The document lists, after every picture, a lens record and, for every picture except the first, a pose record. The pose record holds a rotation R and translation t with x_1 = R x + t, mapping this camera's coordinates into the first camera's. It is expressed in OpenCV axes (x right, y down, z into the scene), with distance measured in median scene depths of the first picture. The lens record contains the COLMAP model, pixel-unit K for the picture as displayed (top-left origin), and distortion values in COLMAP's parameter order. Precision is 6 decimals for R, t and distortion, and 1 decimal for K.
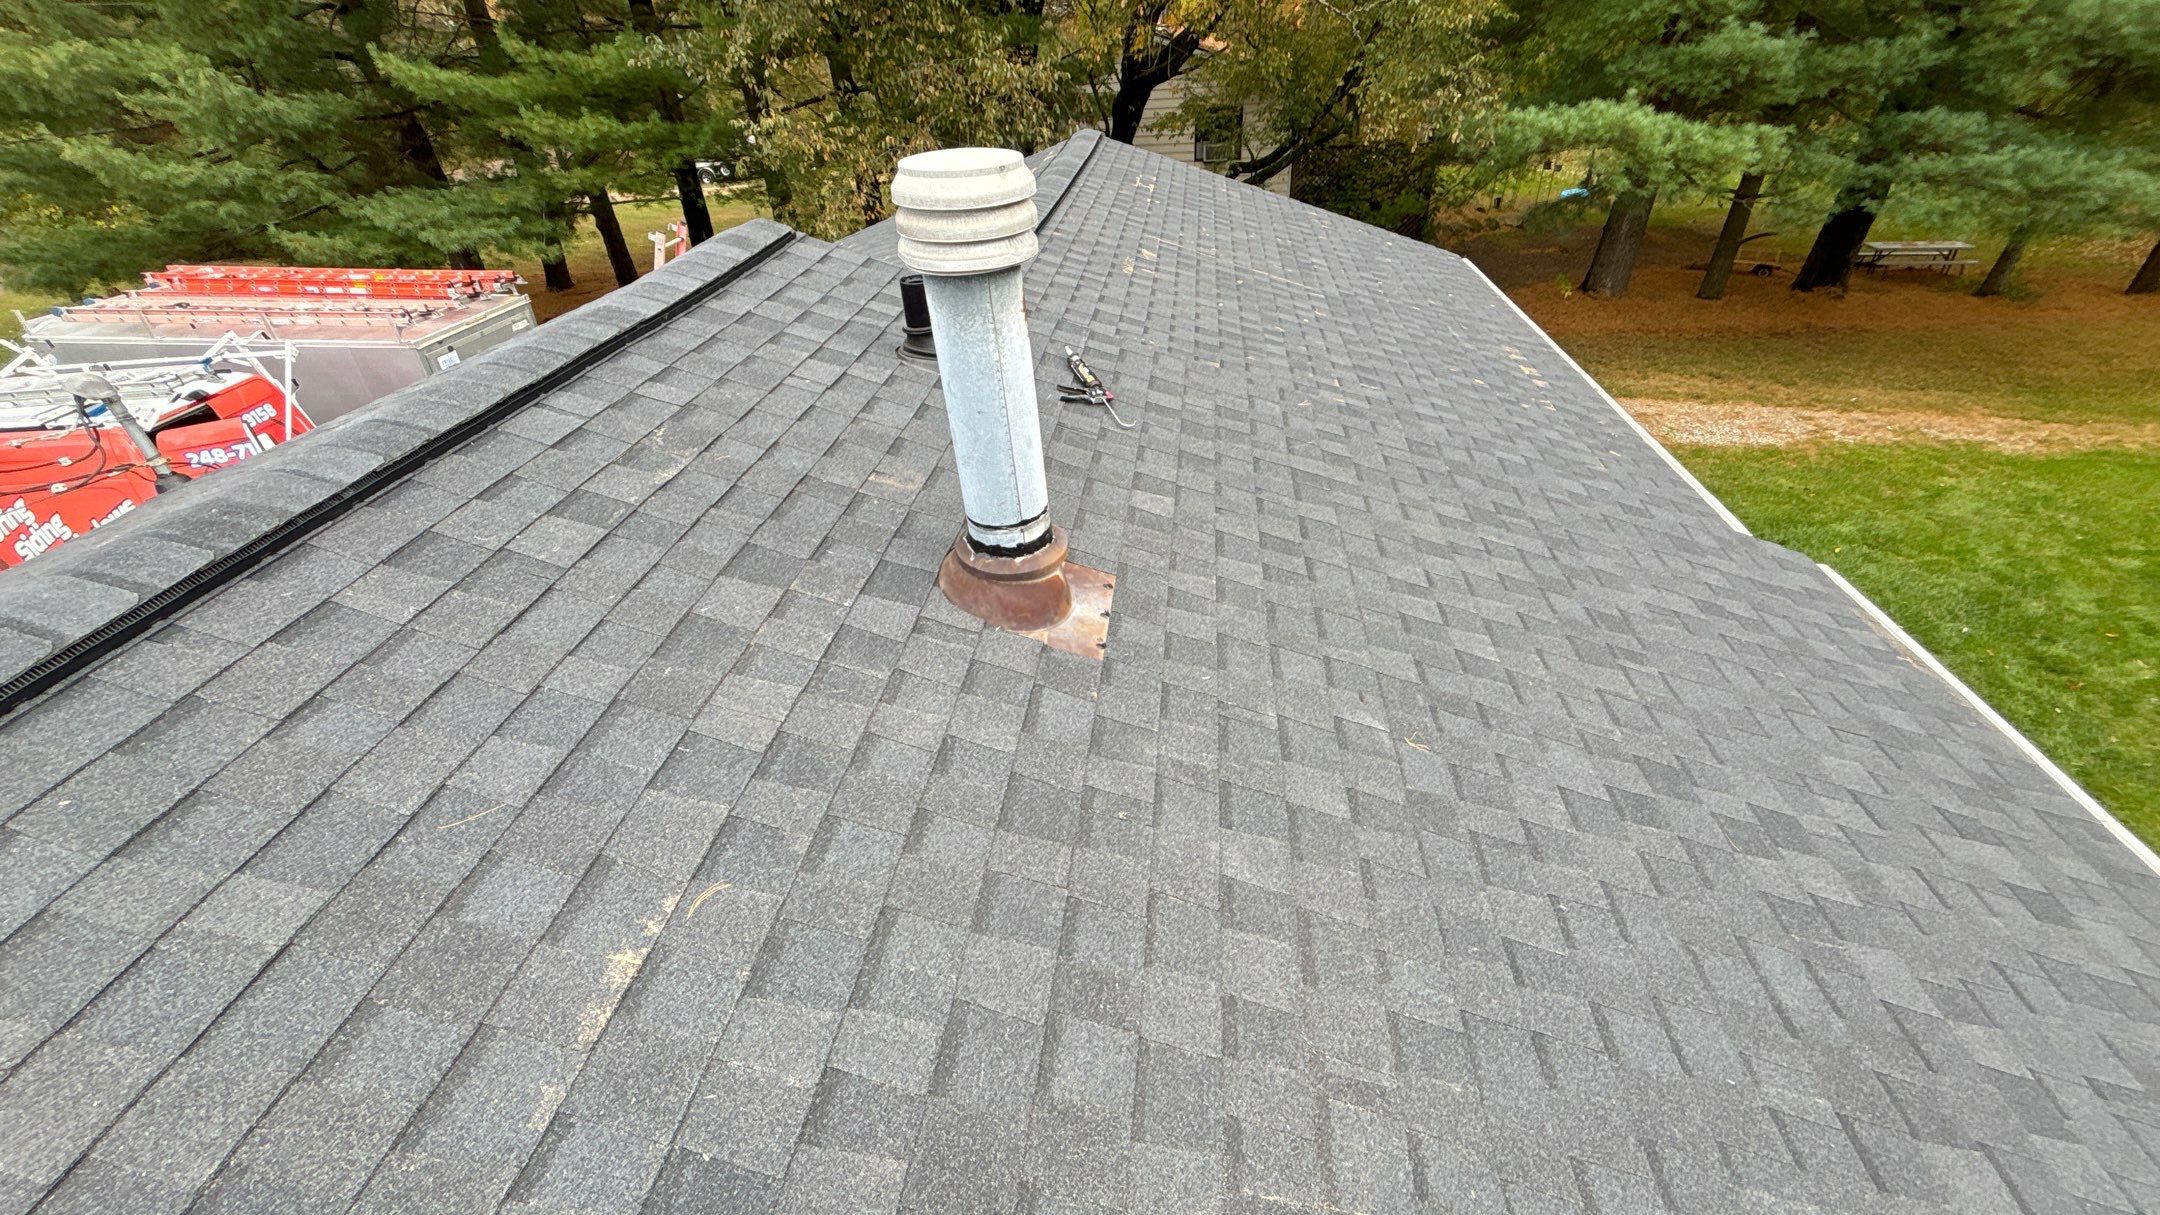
lens RADIAL K [[871.4, 0, 1080.0], [0, 871.4, 600.5], [0, 0, 1]] dist [-0.004719, 0.003105]
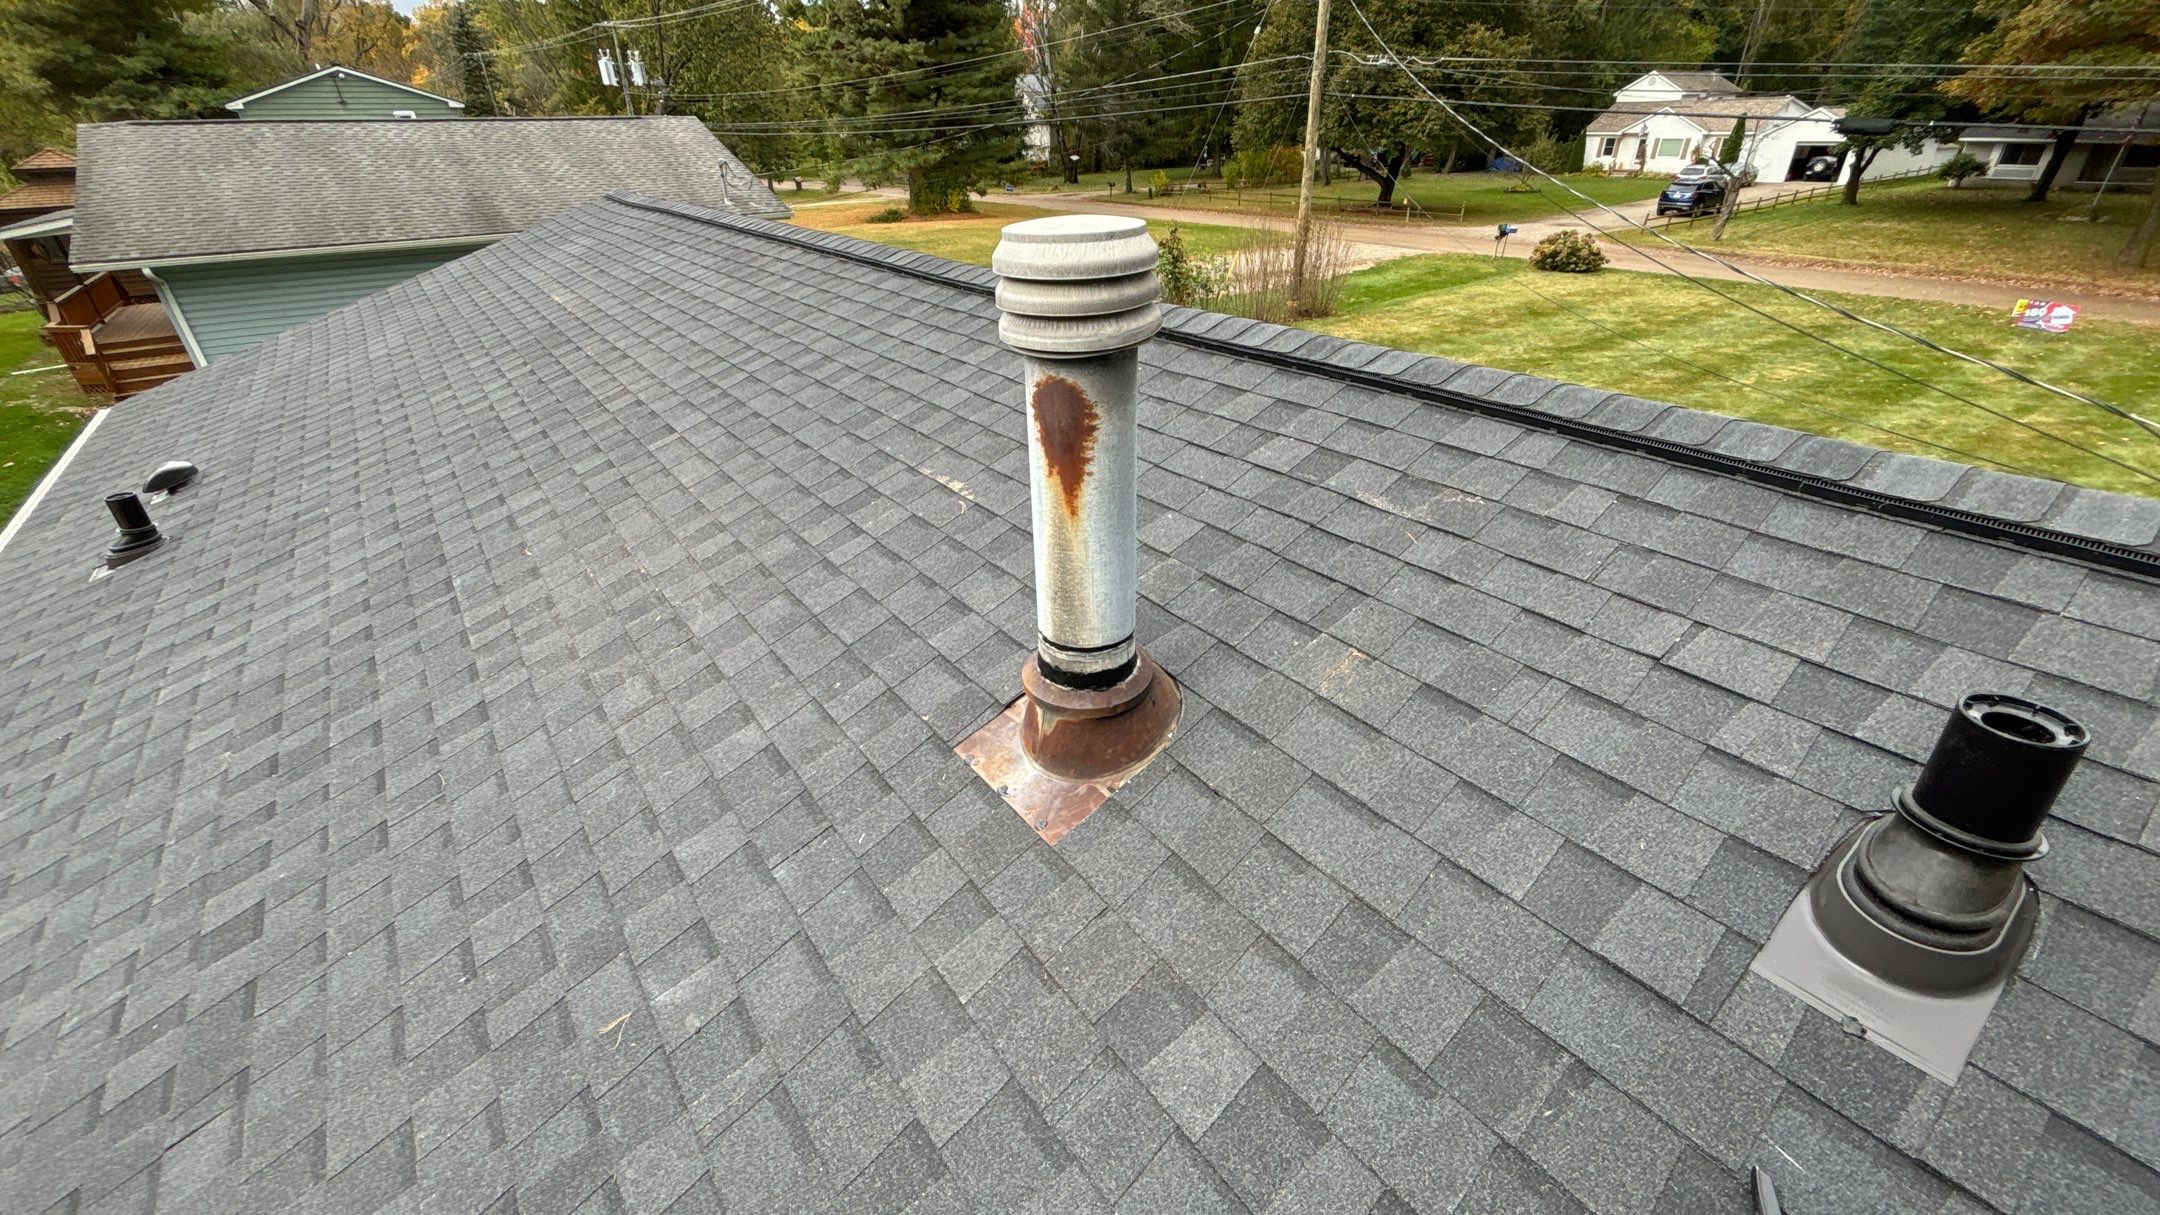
lens RADIAL K [[871.4, 0, 1077.7], [0, 871.4, 602.3], [0, 0, 1]] dist [-0.004719, 0.003105]
pose [[-0.716628, 0.395310, -0.574608, 0.301826], [-0.342548, 0.518162, 0.783690, -0.588303], [0.607540, 0.758445, -0.235917, 0.881733]]
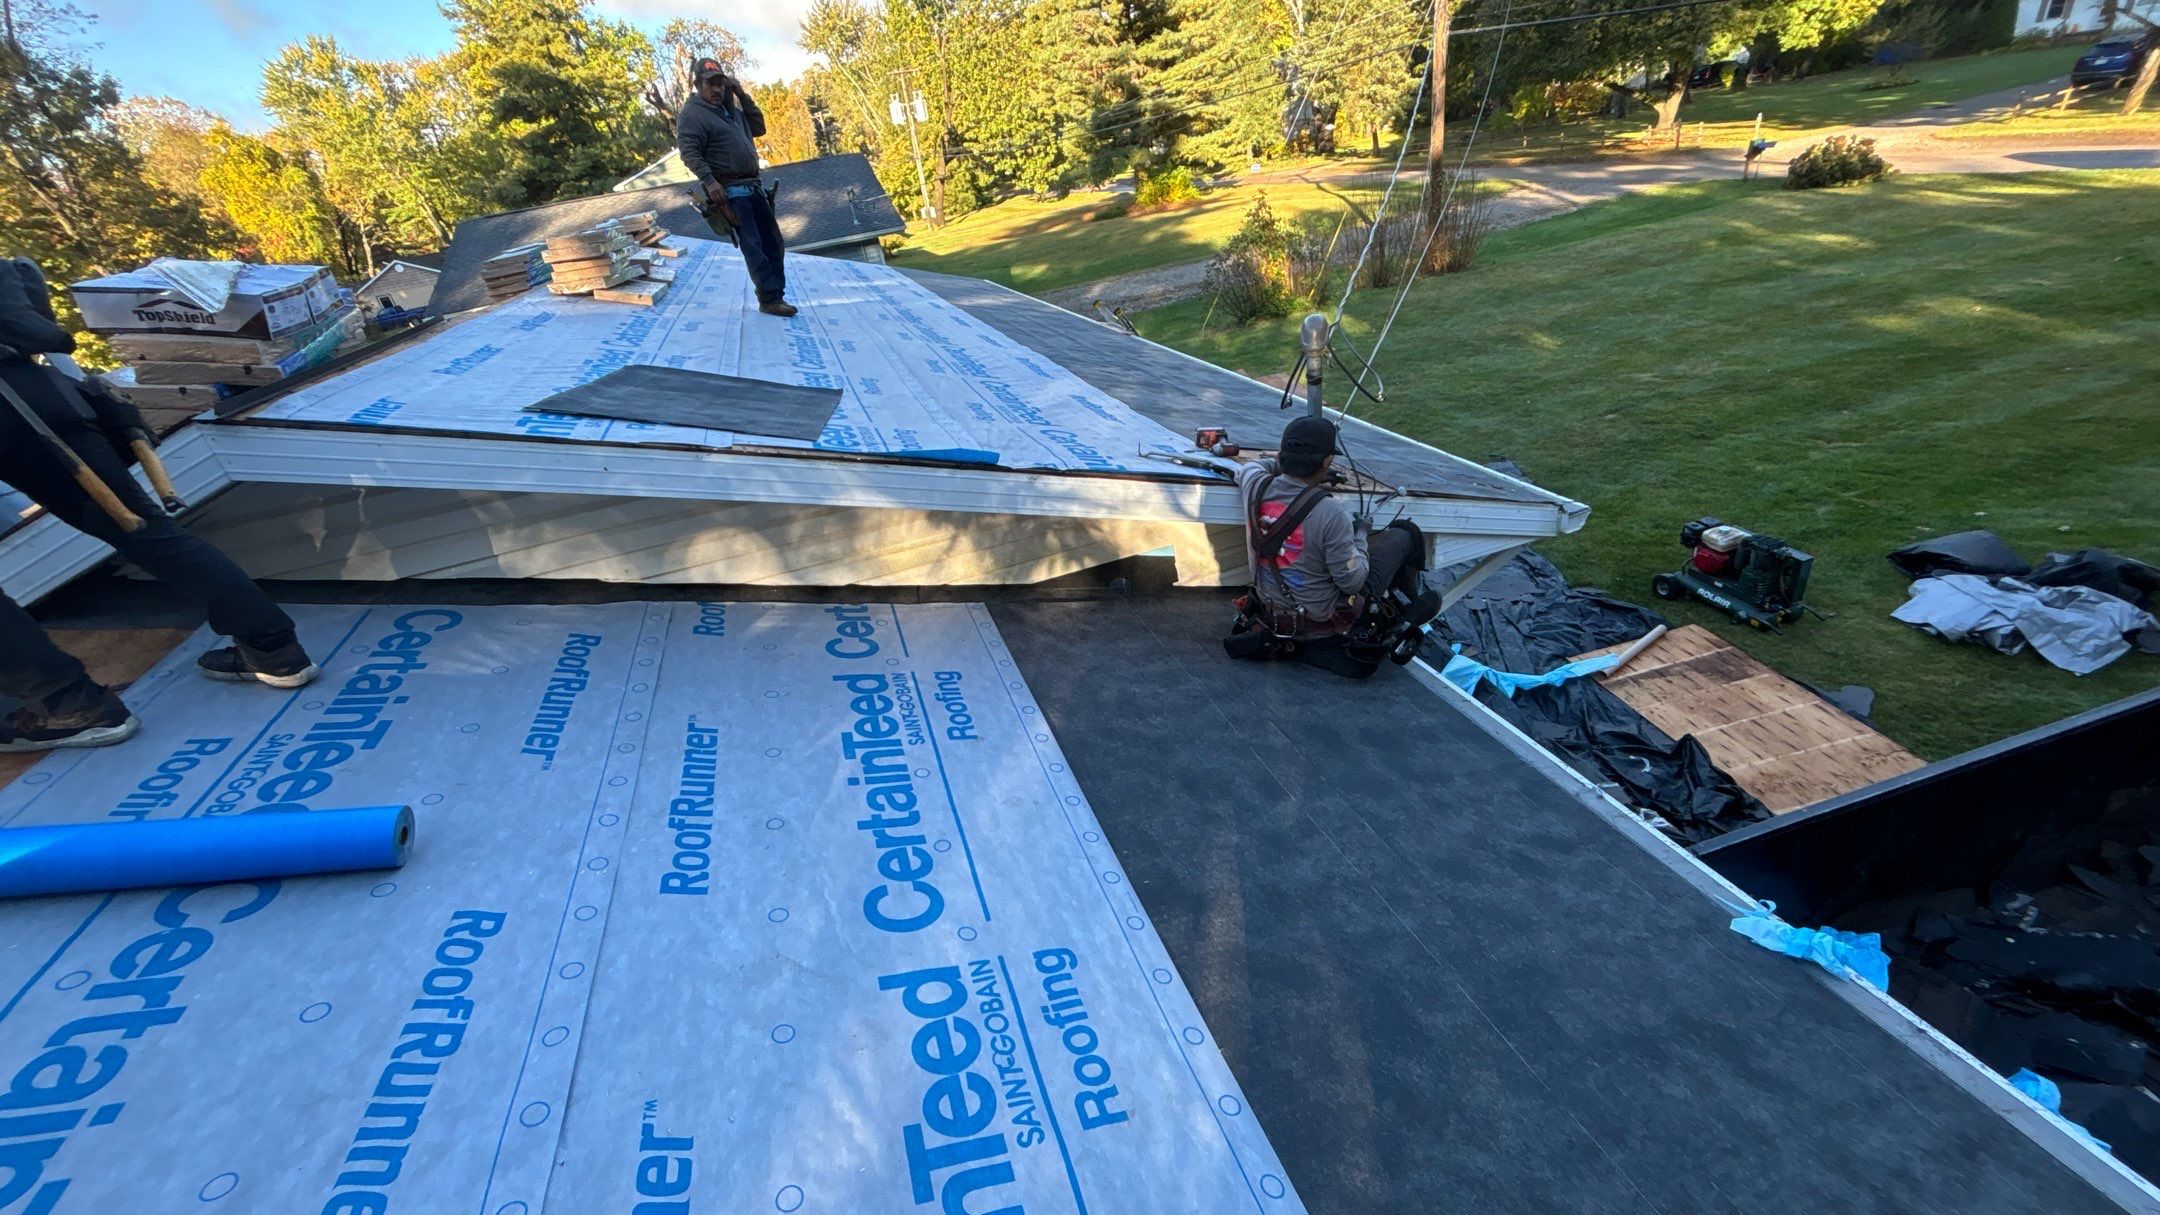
lens RADIAL K [[871.4, 0, 1080.6], [0, 871.4, 593.4], [0, 0, 1]] dist [-0.004719, 0.003105]
pose [[-0.878657, 0.373798, -0.297047, -0.930652], [-0.074086, 0.507873, 0.858240, -1.297632], [0.471671, 0.776106, -0.418553, 2.256909]]
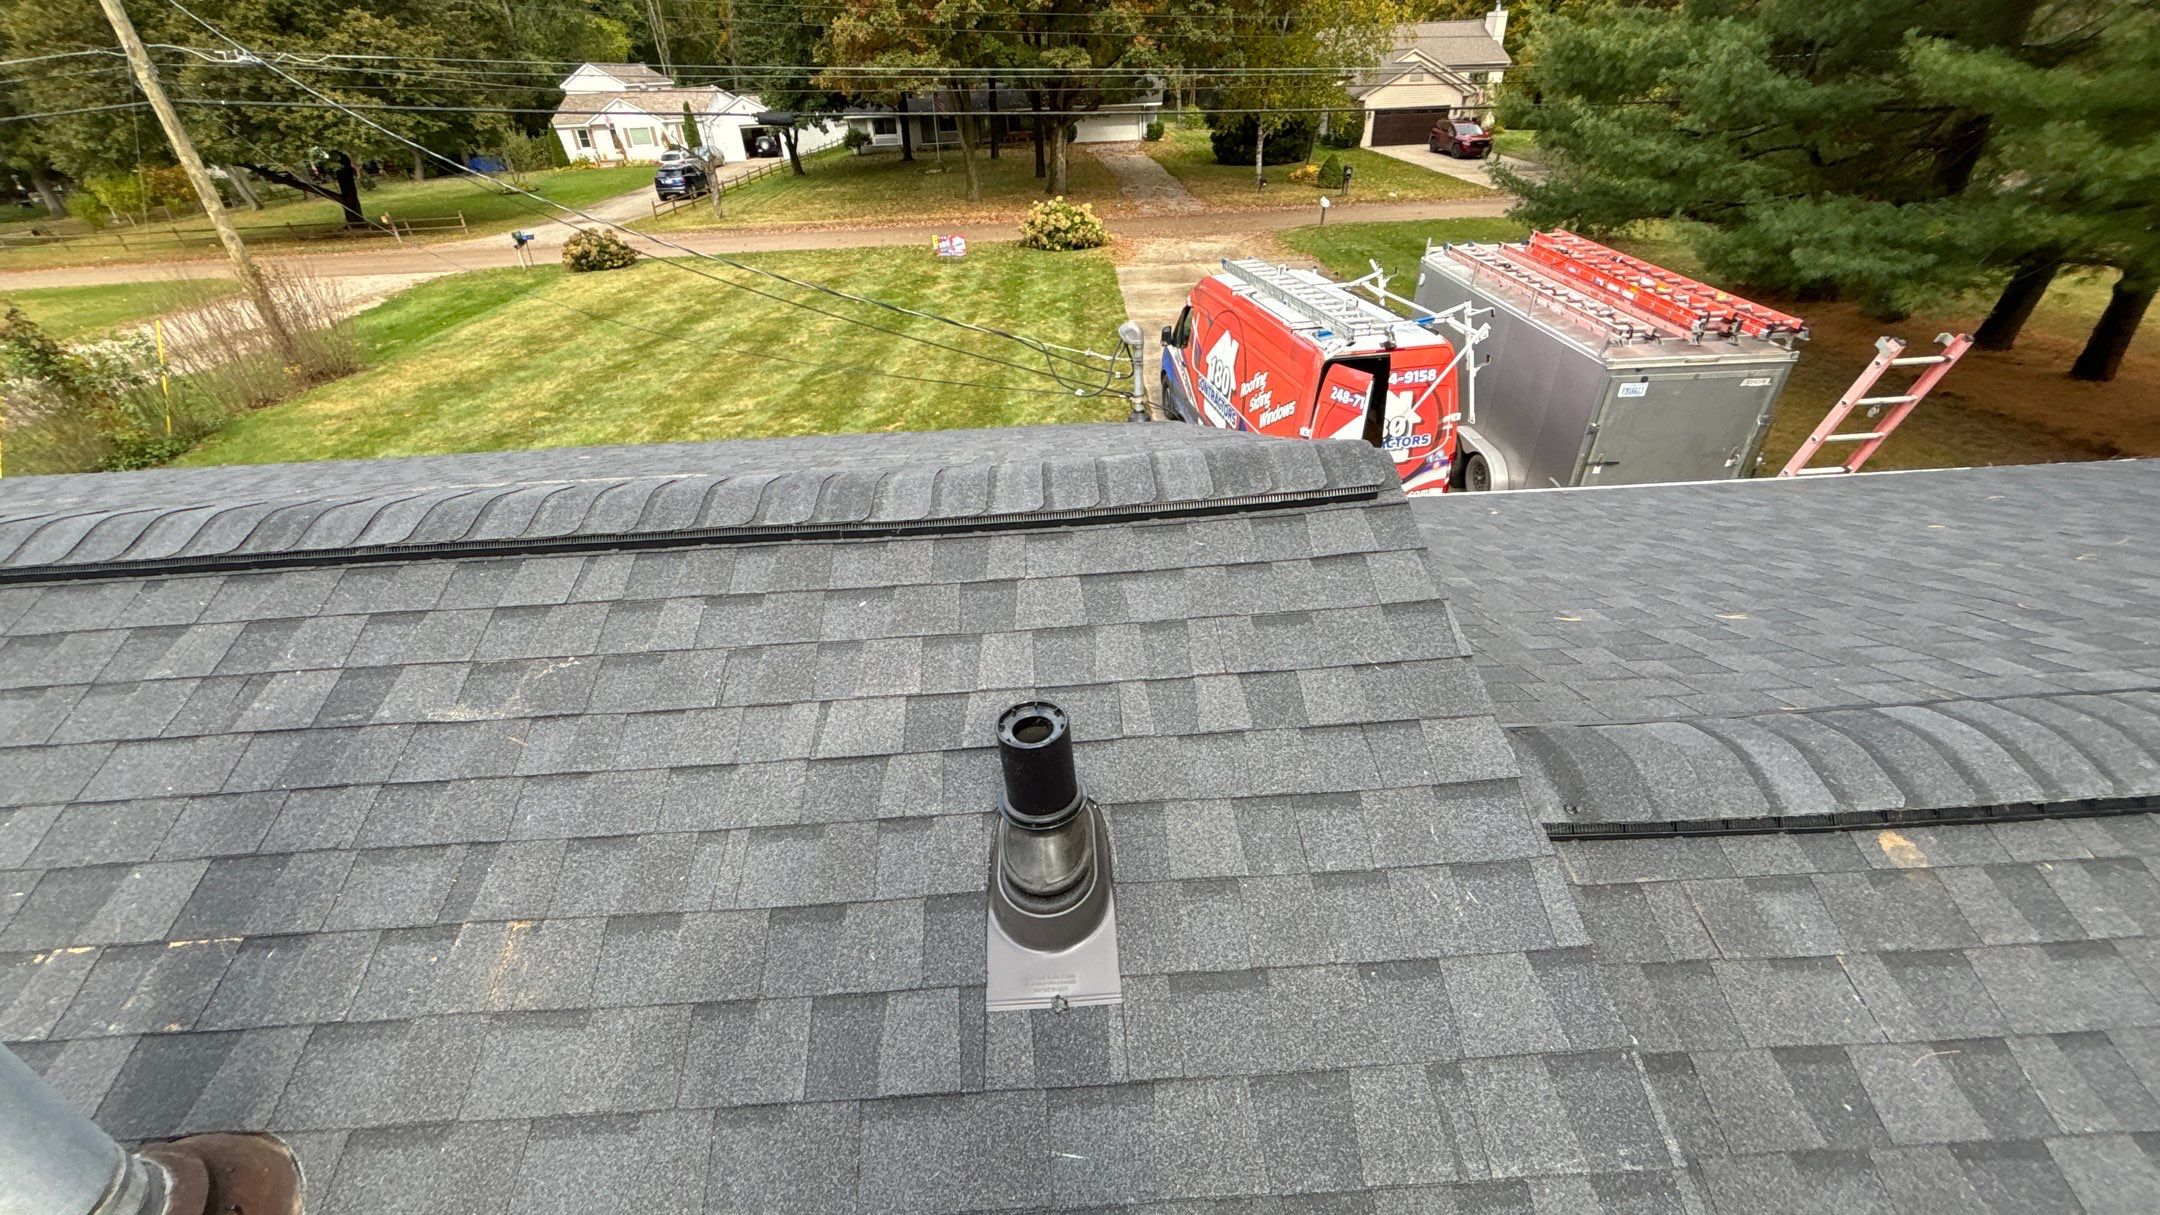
lens RADIAL K [[871.4, 0, 1082.1], [0, 871.4, 606.0], [0, 0, 1]] dist [-0.004719, 0.003105]
pose [[0.162321, 0.555343, -0.815626, 0.166438], [-0.525675, 0.748193, 0.404813, -0.663977], [0.835056, 0.363044, 0.413378, 0.881471]]
